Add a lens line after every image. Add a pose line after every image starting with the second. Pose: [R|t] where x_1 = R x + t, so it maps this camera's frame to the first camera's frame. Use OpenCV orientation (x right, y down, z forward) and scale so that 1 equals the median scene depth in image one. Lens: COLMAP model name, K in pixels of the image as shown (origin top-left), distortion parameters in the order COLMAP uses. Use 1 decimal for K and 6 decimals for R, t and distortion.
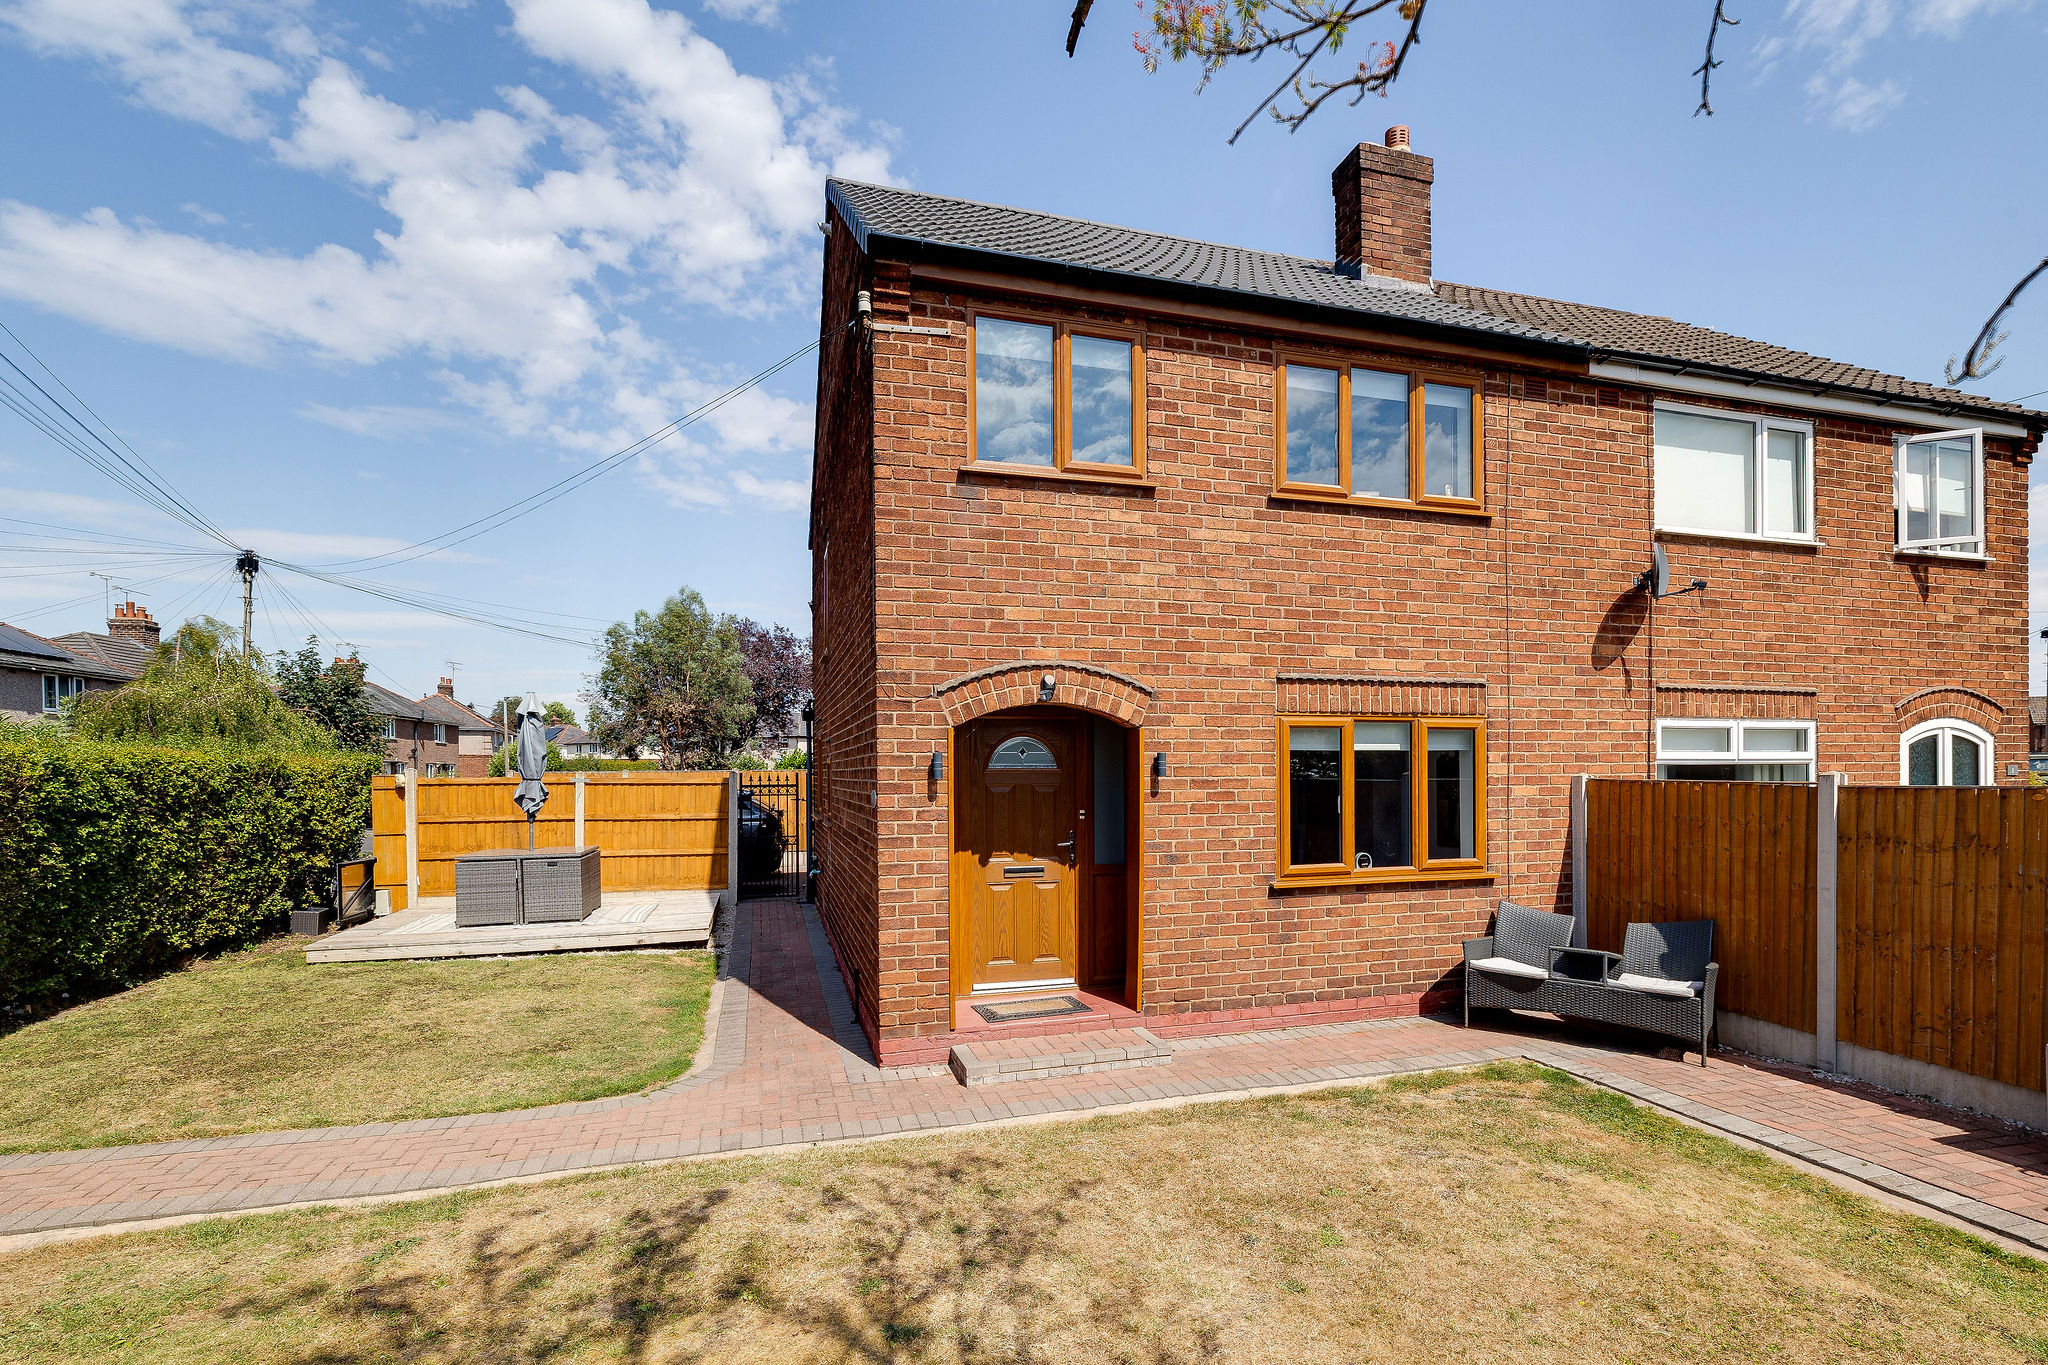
lens RADIAL K [[982.1, 0, 1063.7], [0, 982.1, 774.4], [0, 0, 1]] dist [0.000381, 0.001377]
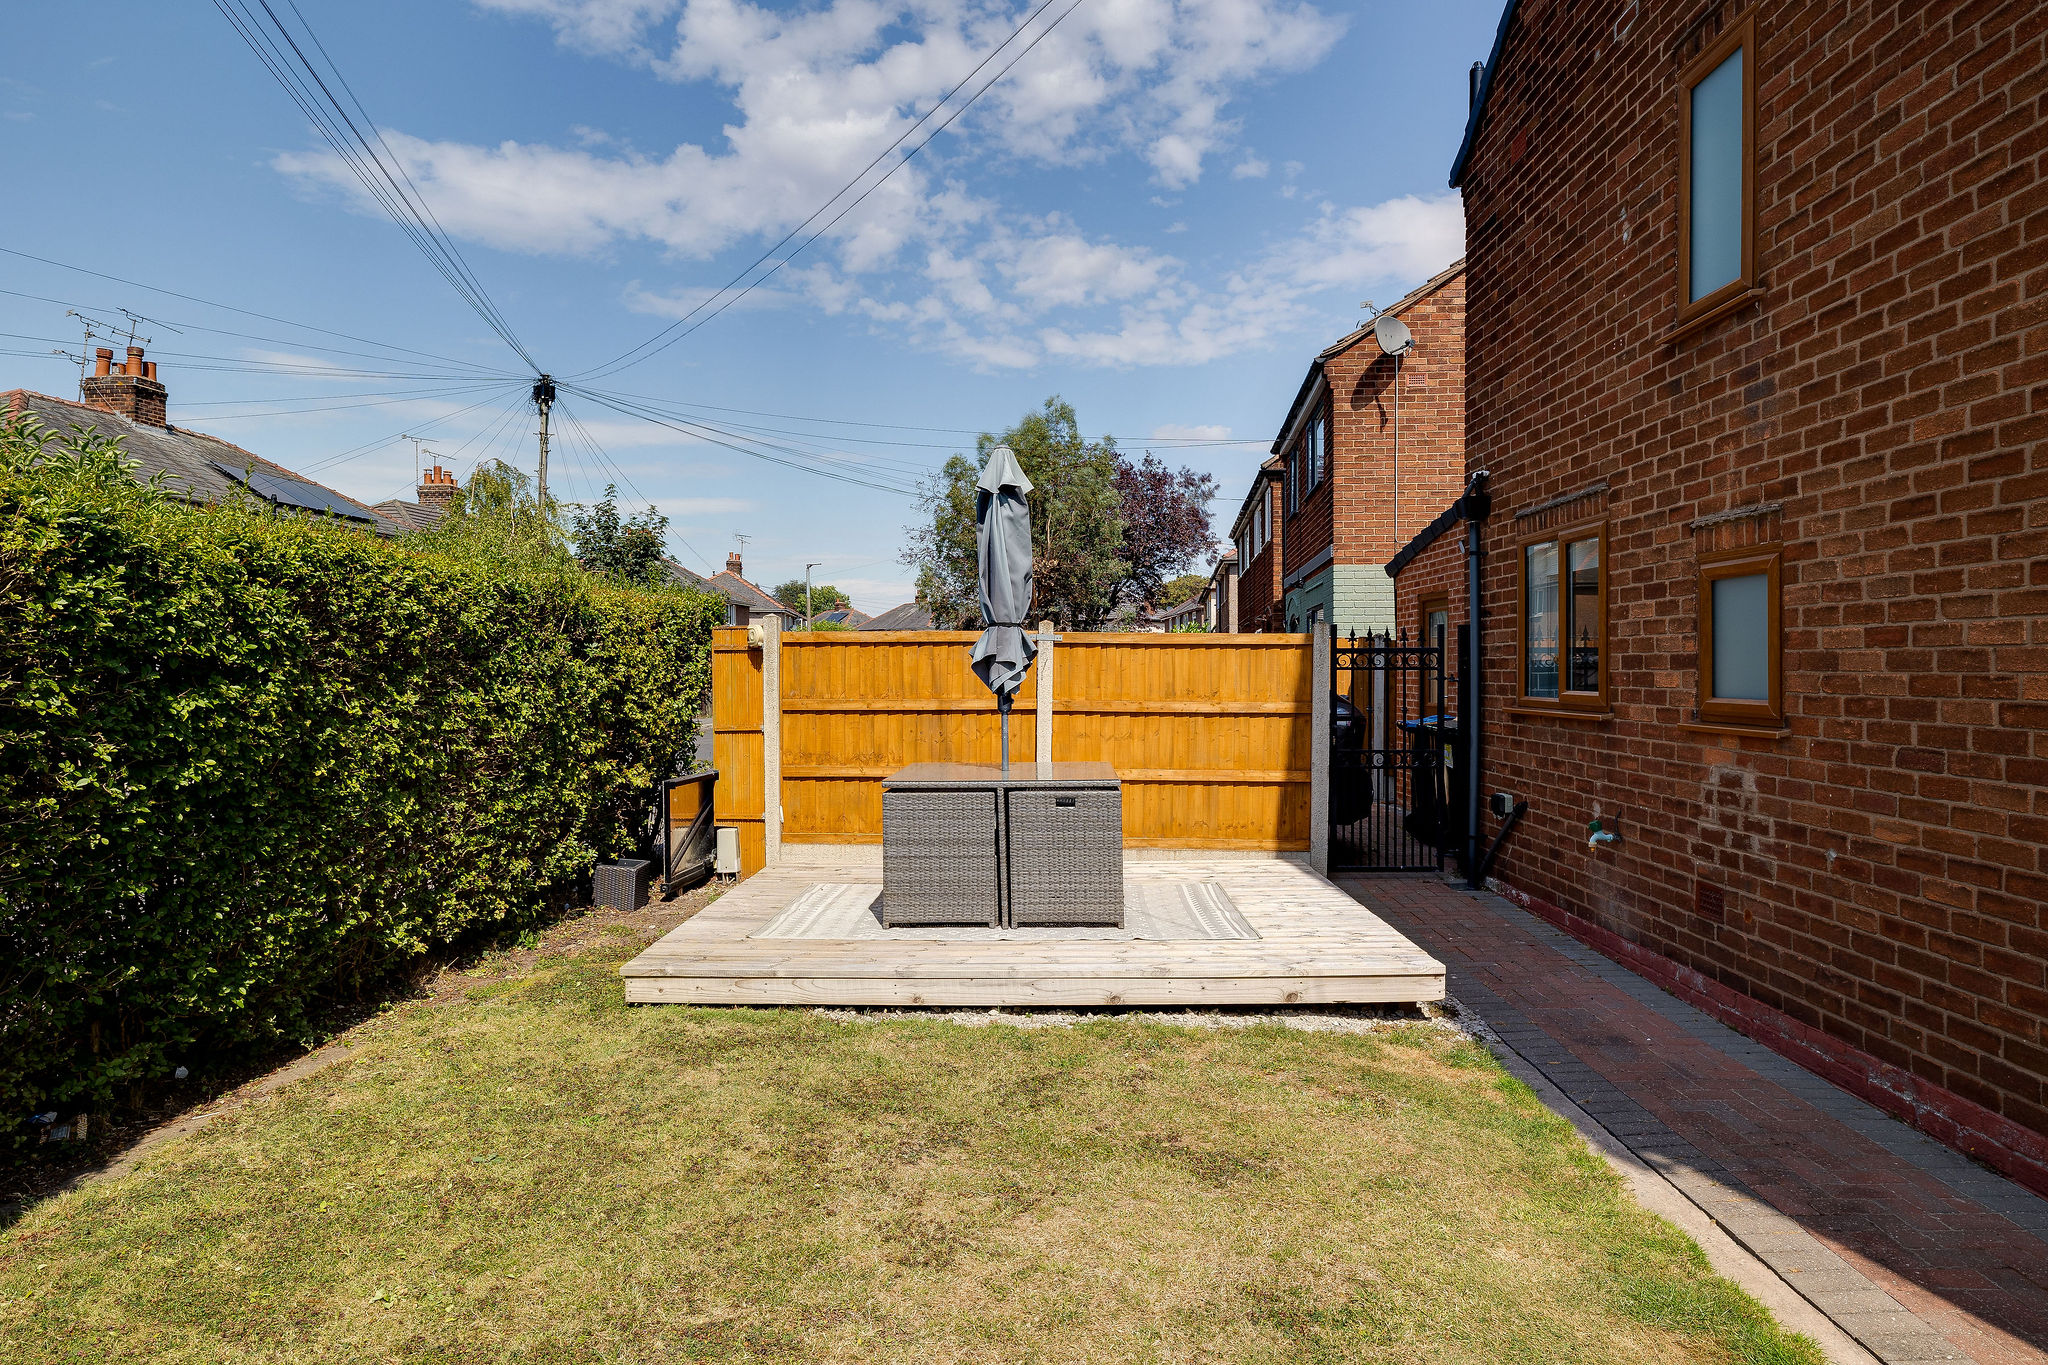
lens RADIAL K [[1191.2, 0, 1024.0], [0, 1191.2, 671.8], [0, 0, 1]] dist [-0.000241, 0.000260]
pose [[0.951537, 0.005705, -0.307482, -0.486189], [-0.005780, 0.999983, 0.000665, 0.039269], [0.307481, 0.001144, 0.951554, 0.605963]]
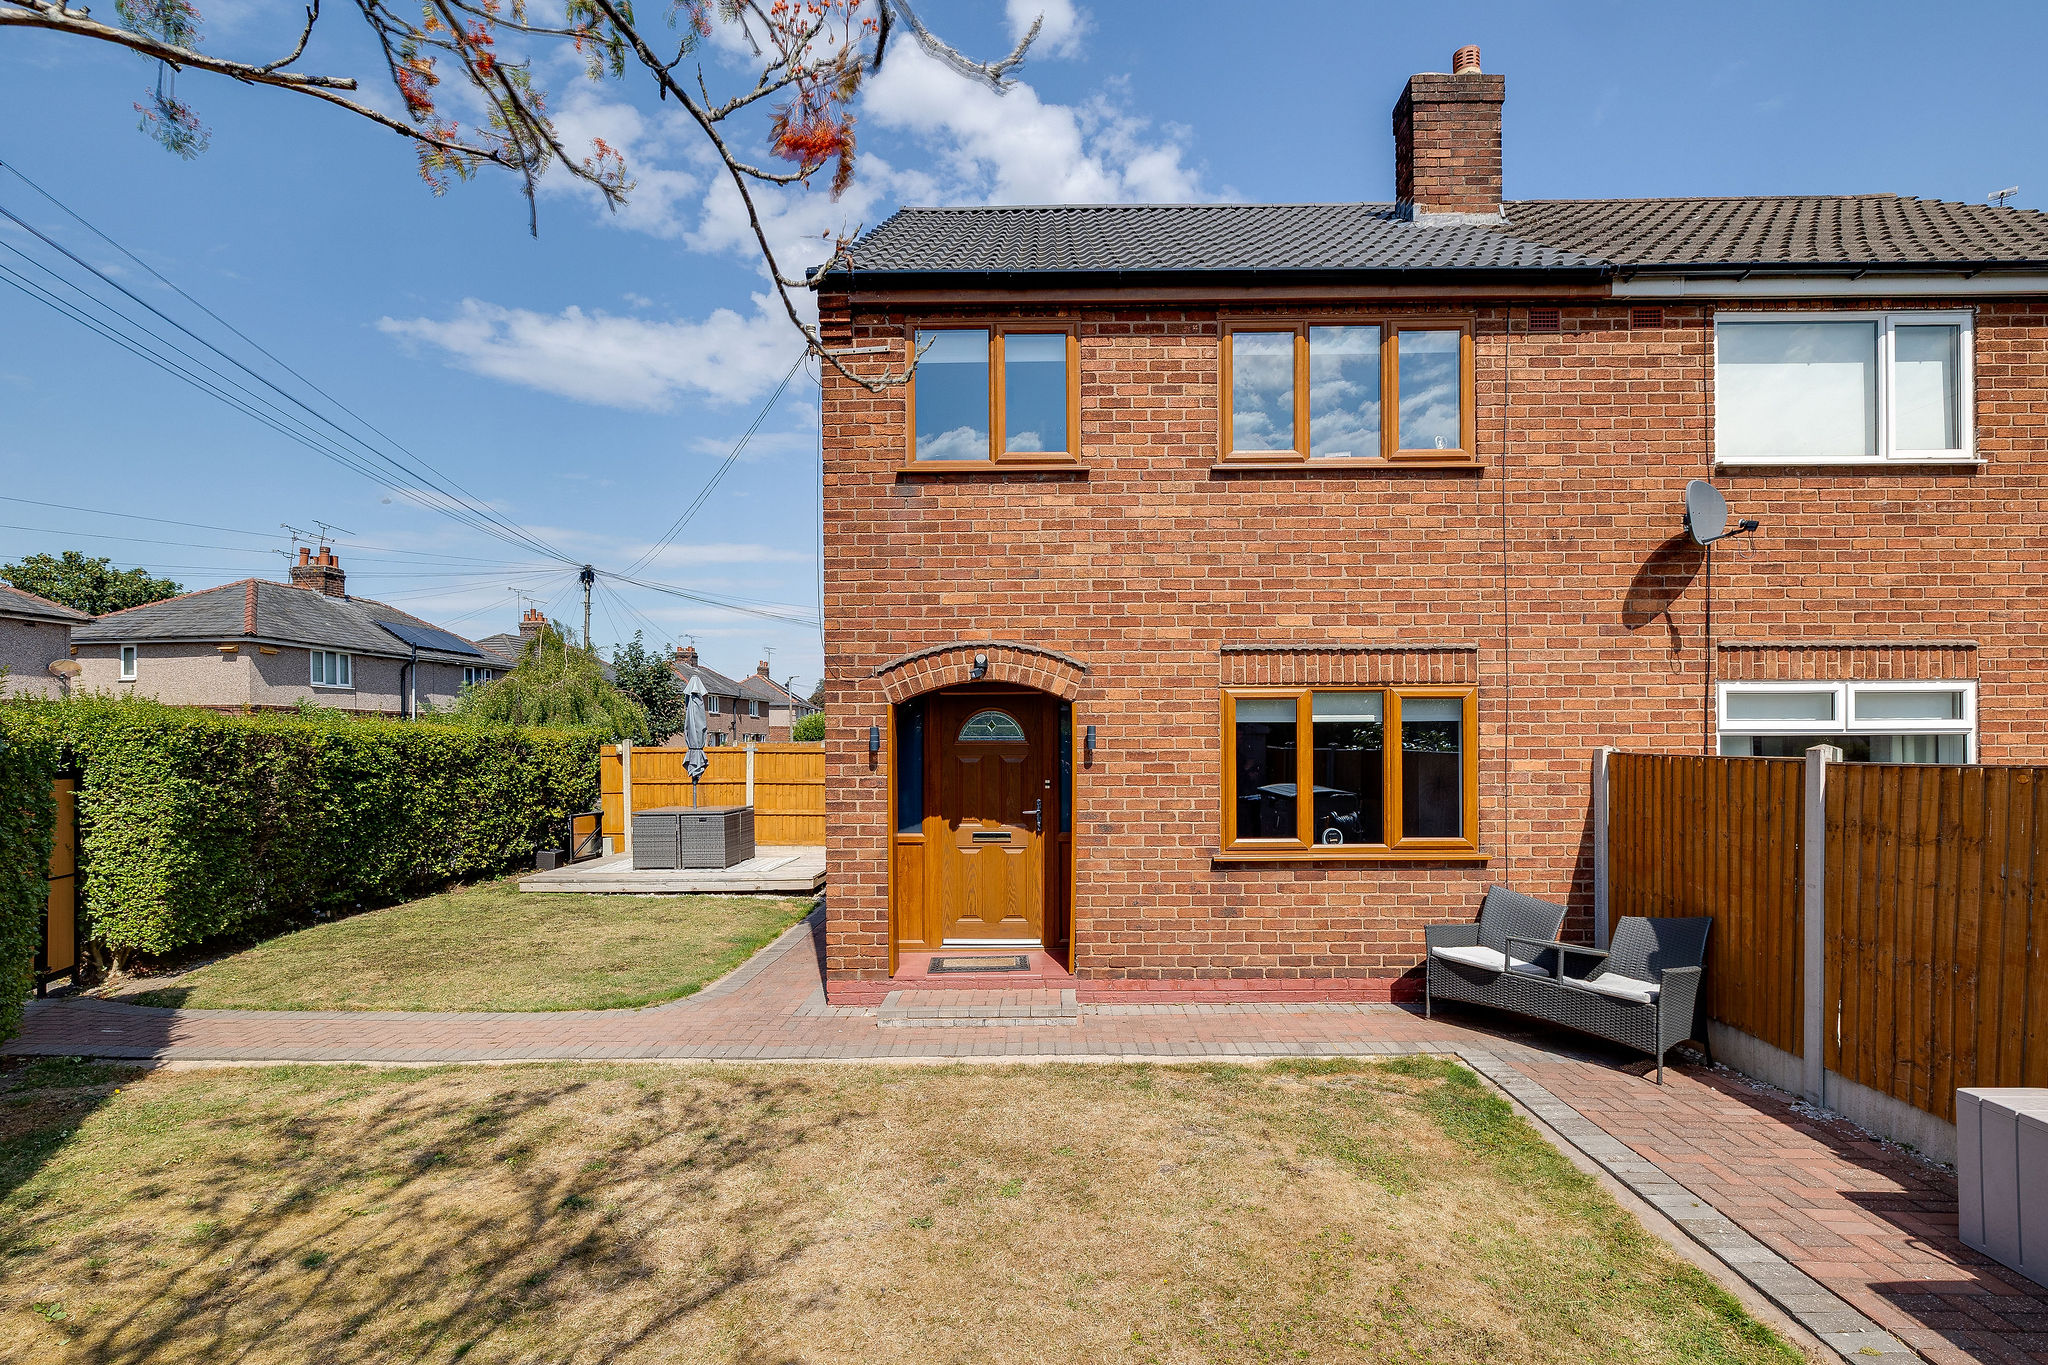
lens RADIAL K [[964.6, 0, 1034.2], [0, 964.6, 740.3], [0, 0, 1]] dist [0.002769, -0.000765]
pose [[0.951031, 0.000230, -0.309095, 0.299256], [-0.001222, 0.999995, -0.003017, -0.002904], [0.309092, 0.003247, 0.951026, 0.010929]]
